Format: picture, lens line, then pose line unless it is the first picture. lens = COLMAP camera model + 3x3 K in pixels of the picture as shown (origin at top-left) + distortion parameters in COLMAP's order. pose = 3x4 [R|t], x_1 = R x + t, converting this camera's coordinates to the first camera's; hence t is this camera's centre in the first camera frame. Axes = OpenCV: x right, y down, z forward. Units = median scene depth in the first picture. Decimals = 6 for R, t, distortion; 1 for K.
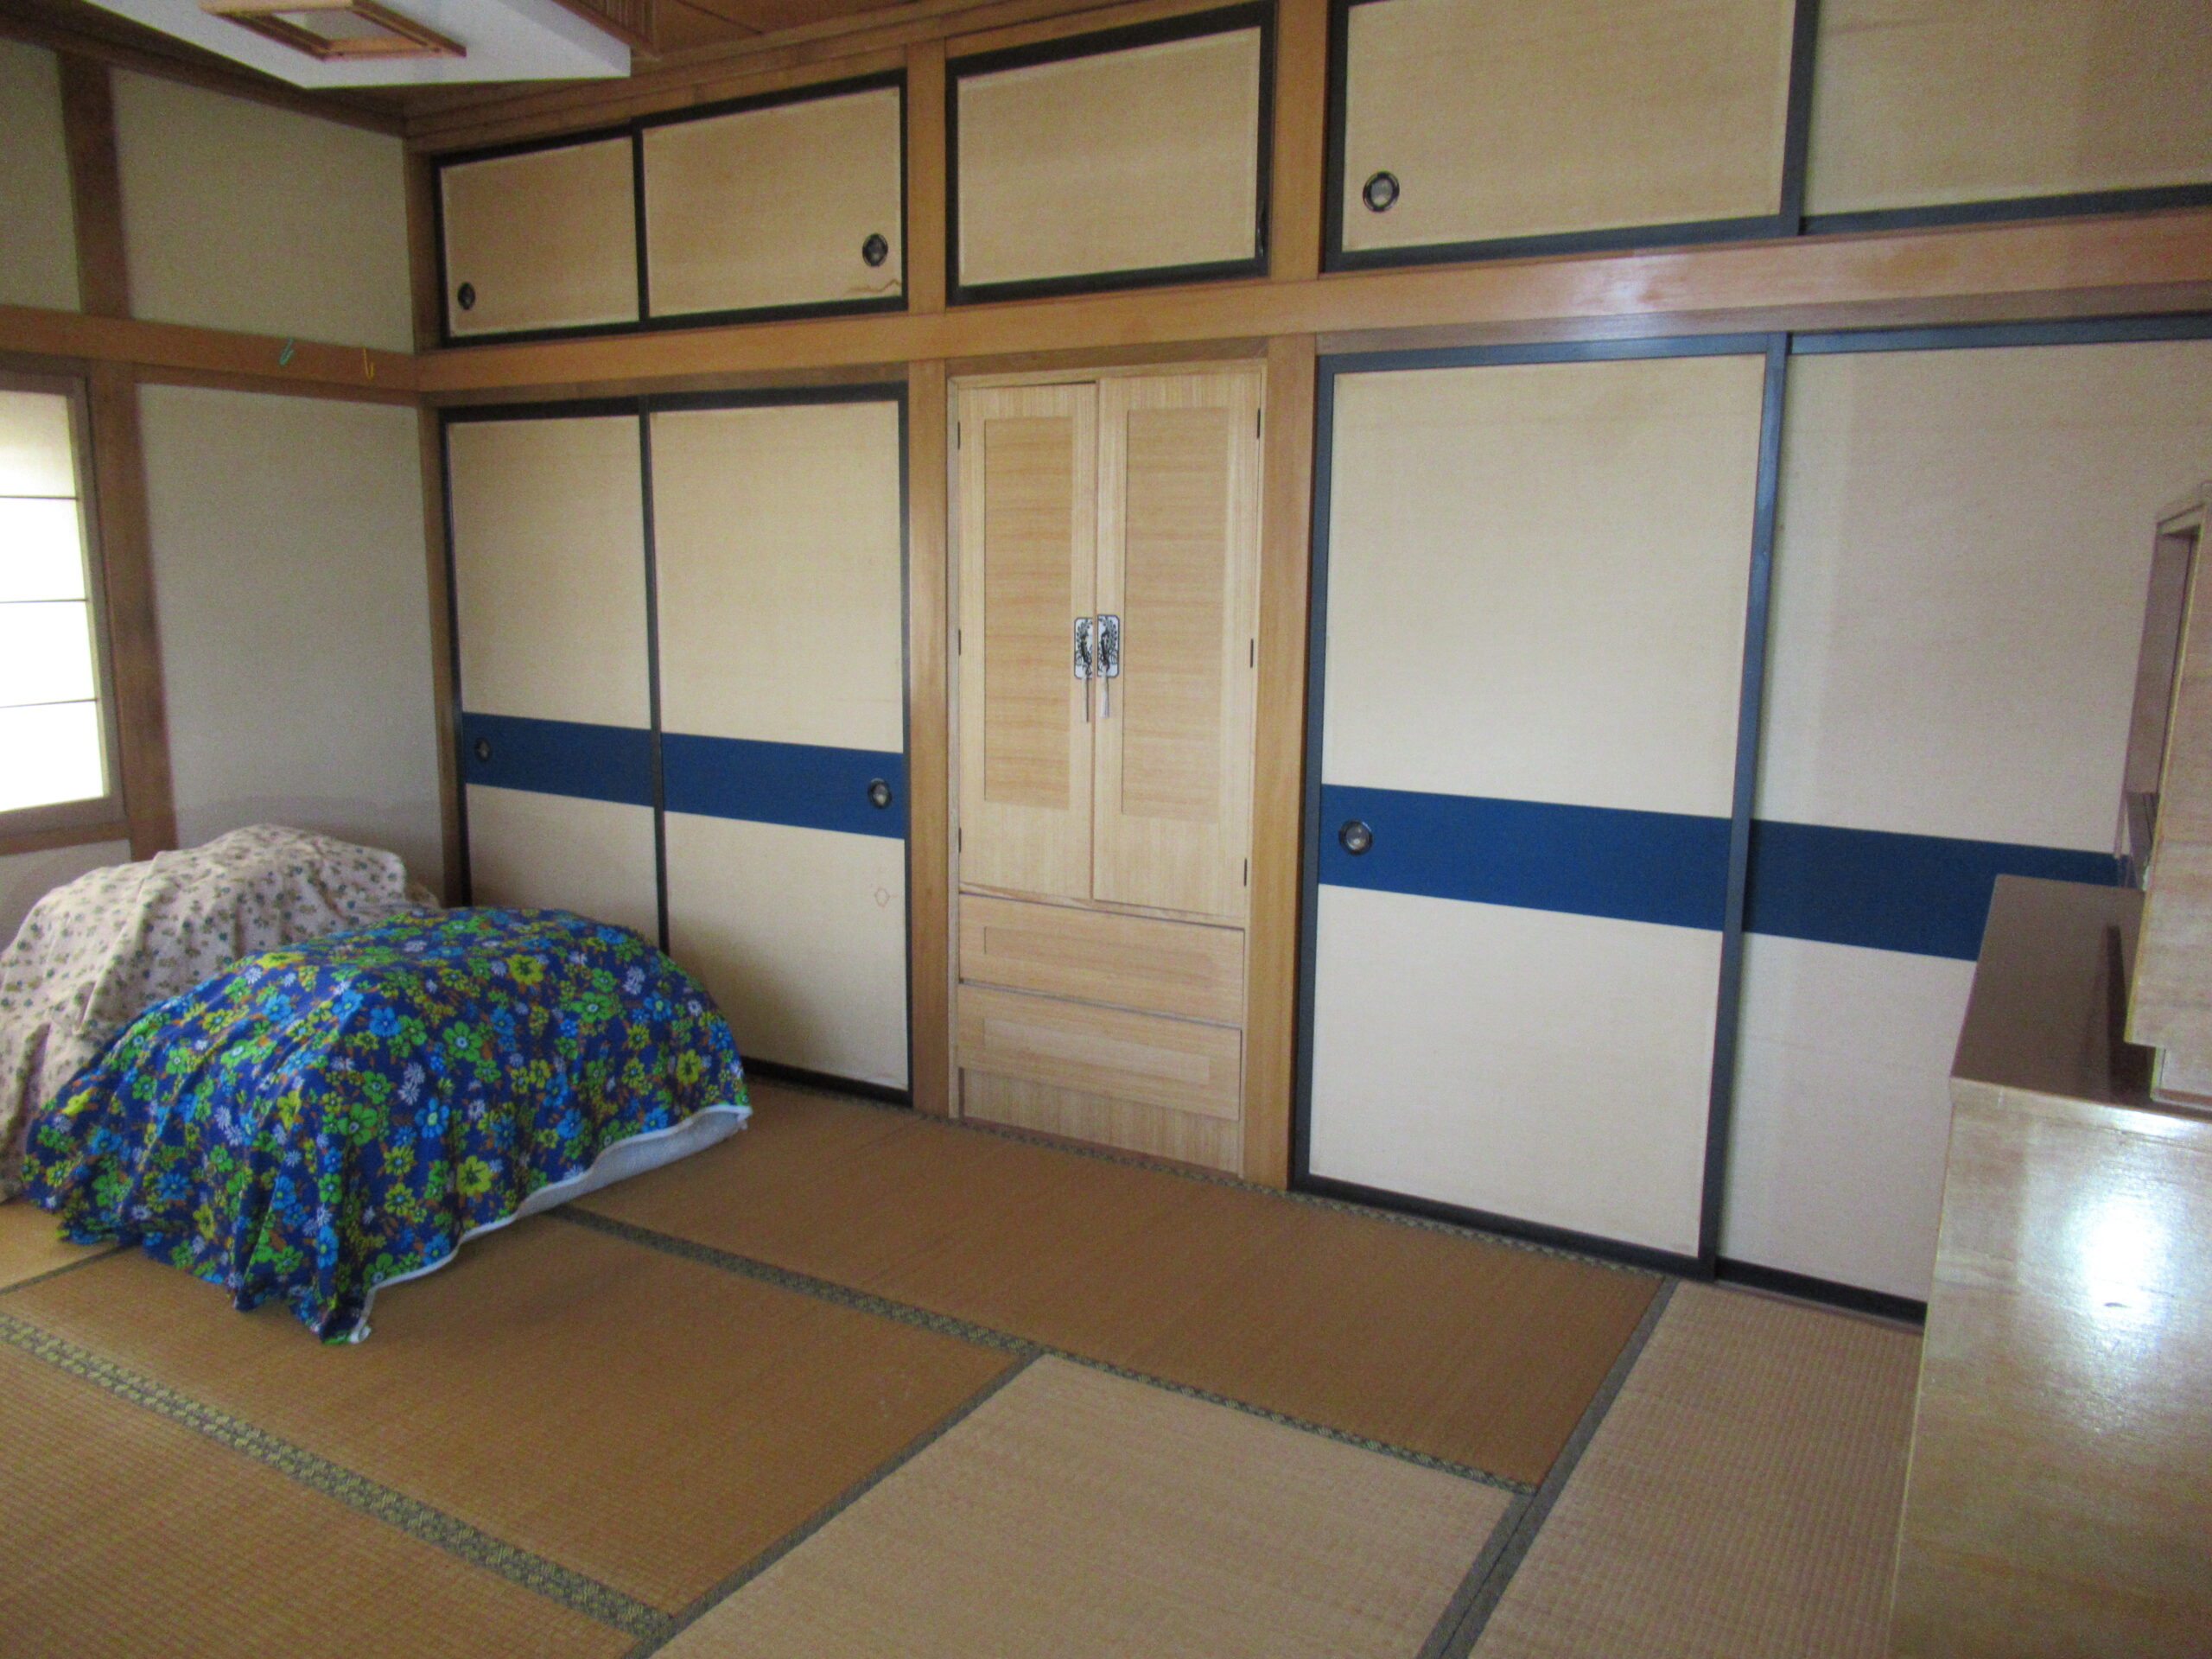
lens RADIAL K [[1643.0, 0, 1104.2], [0, 1643.0, 833.1], [0, 0, 1]] dist [0.006944, 0.006537]
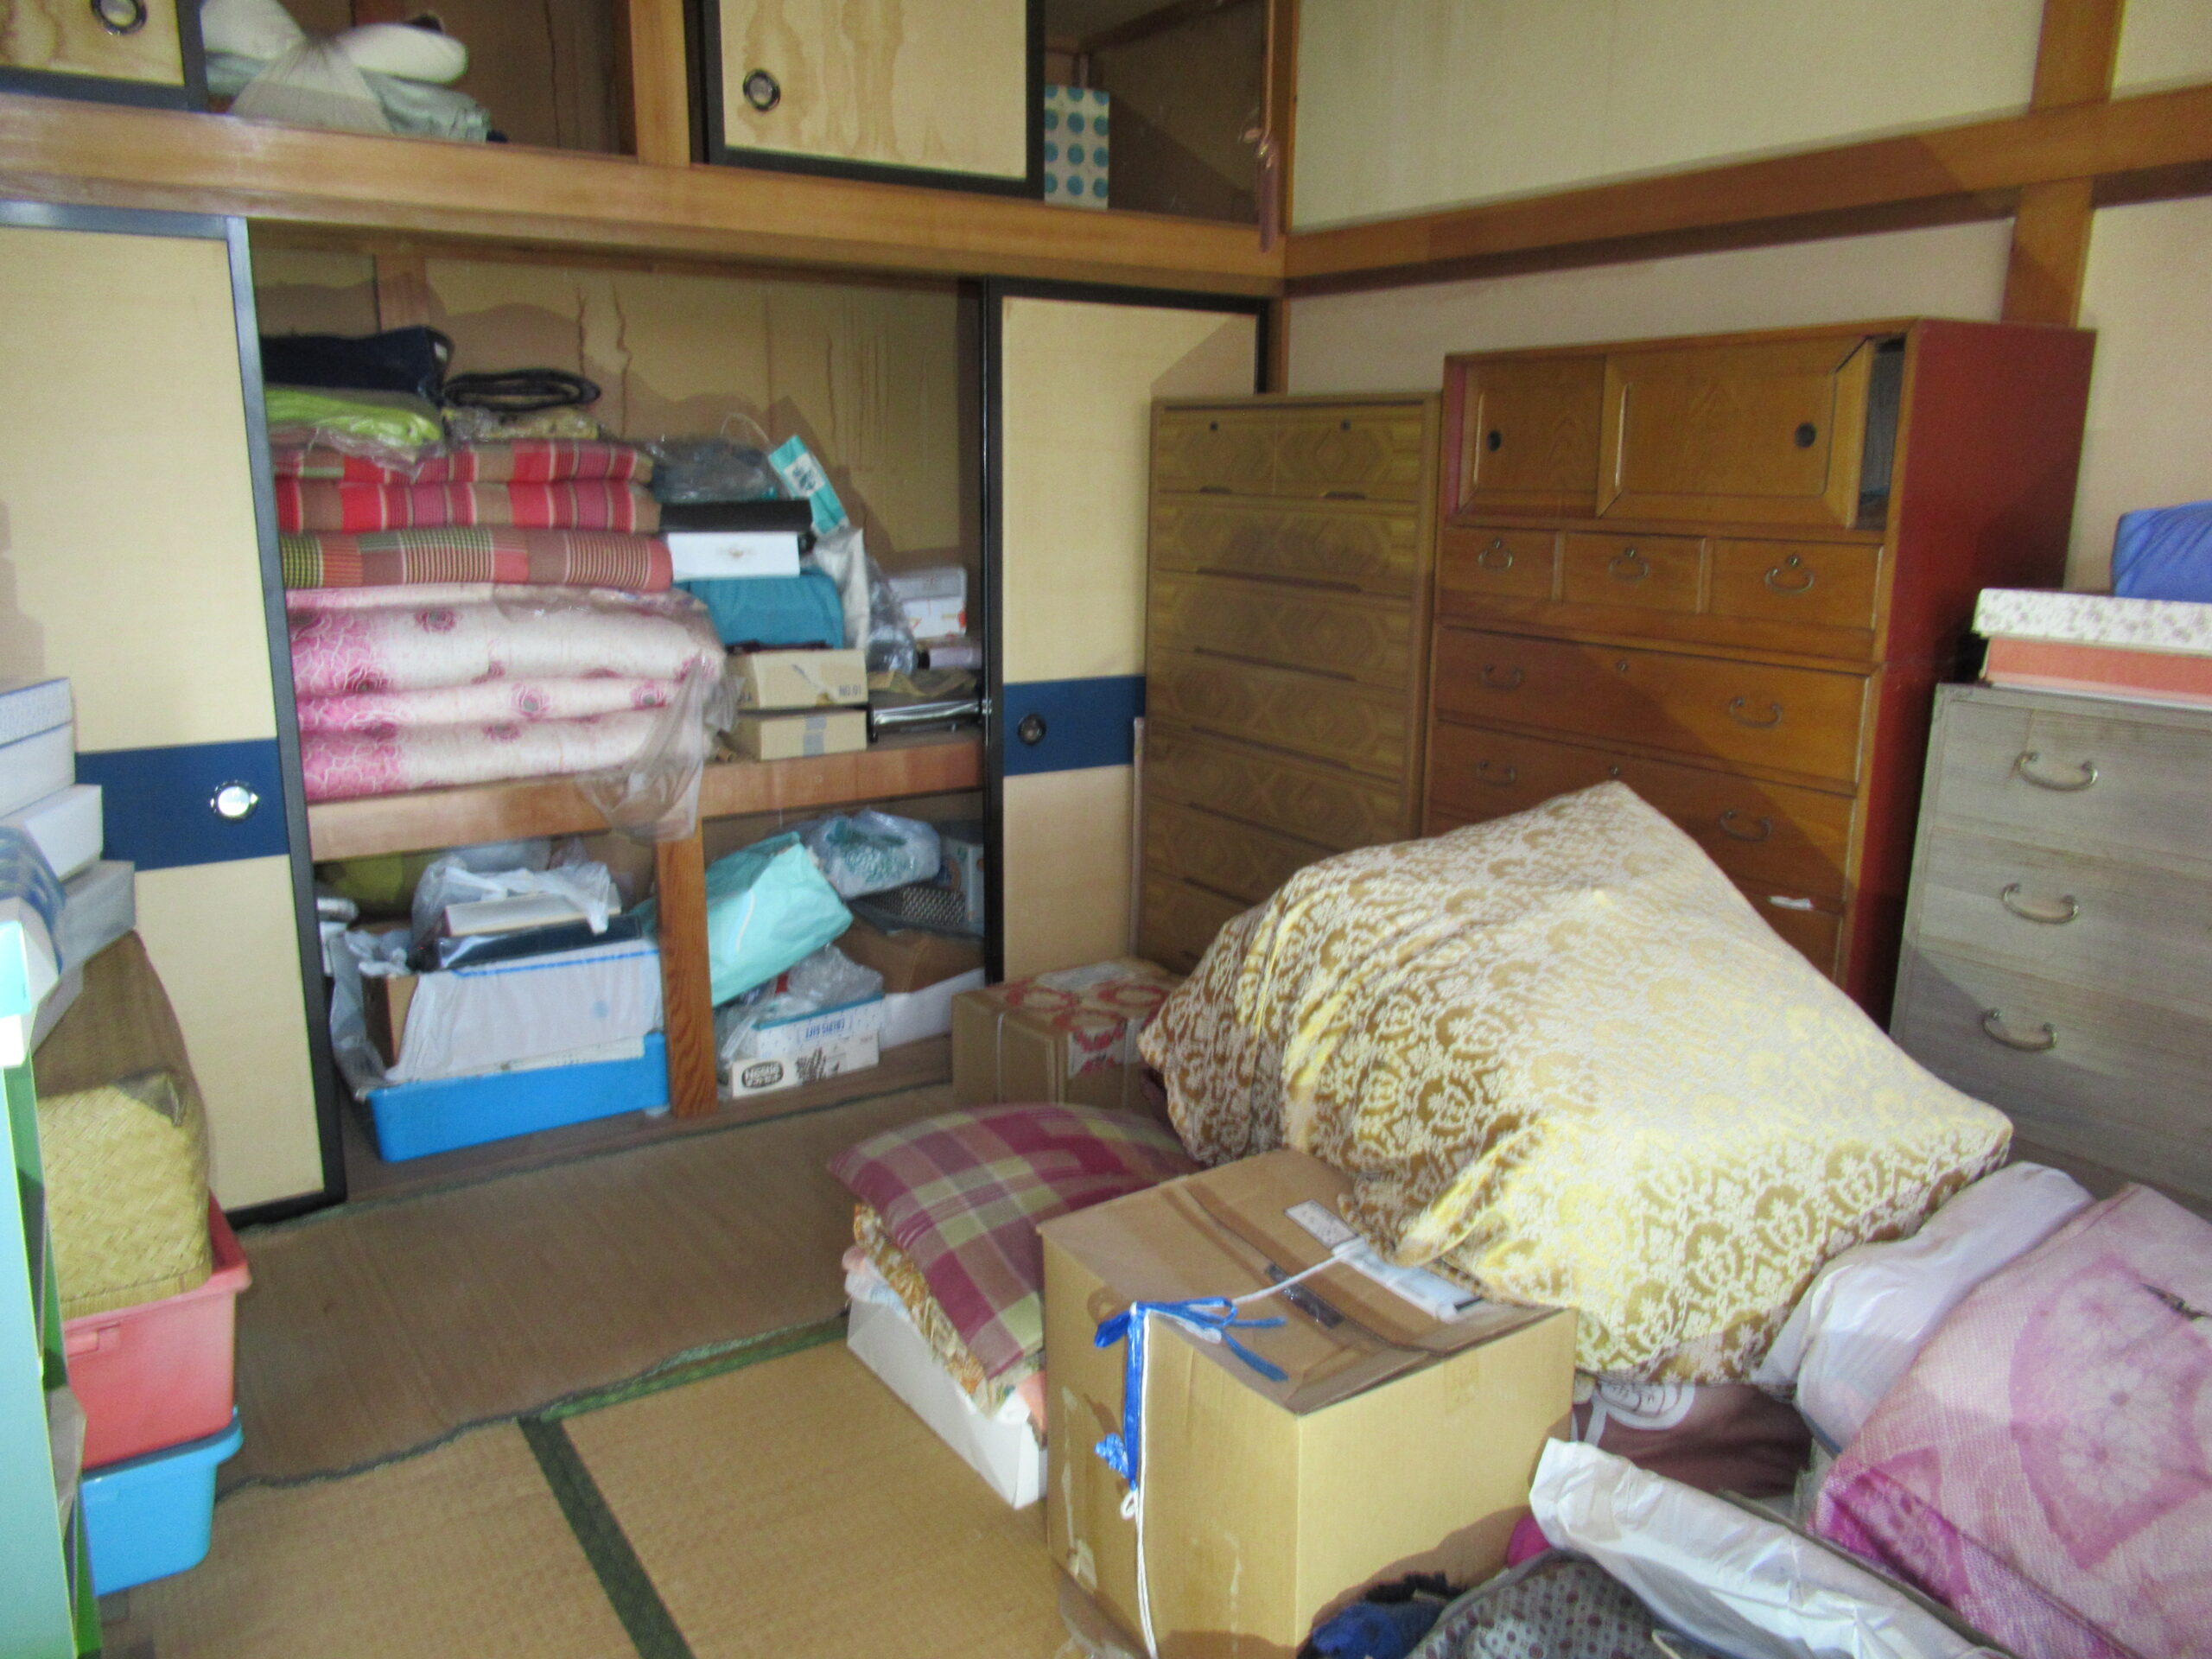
lens RADIAL K [[1643.0, 0, 1105.3], [0, 1643.0, 827.7], [0, 0, 1]] dist [0.006944, 0.006537]
pose [[0.441021, -0.200457, 0.874824, -0.780295], [0.151700, 0.977363, 0.147477, -0.085492], [-0.884583, 0.067670, 0.461447, 0.452600]]
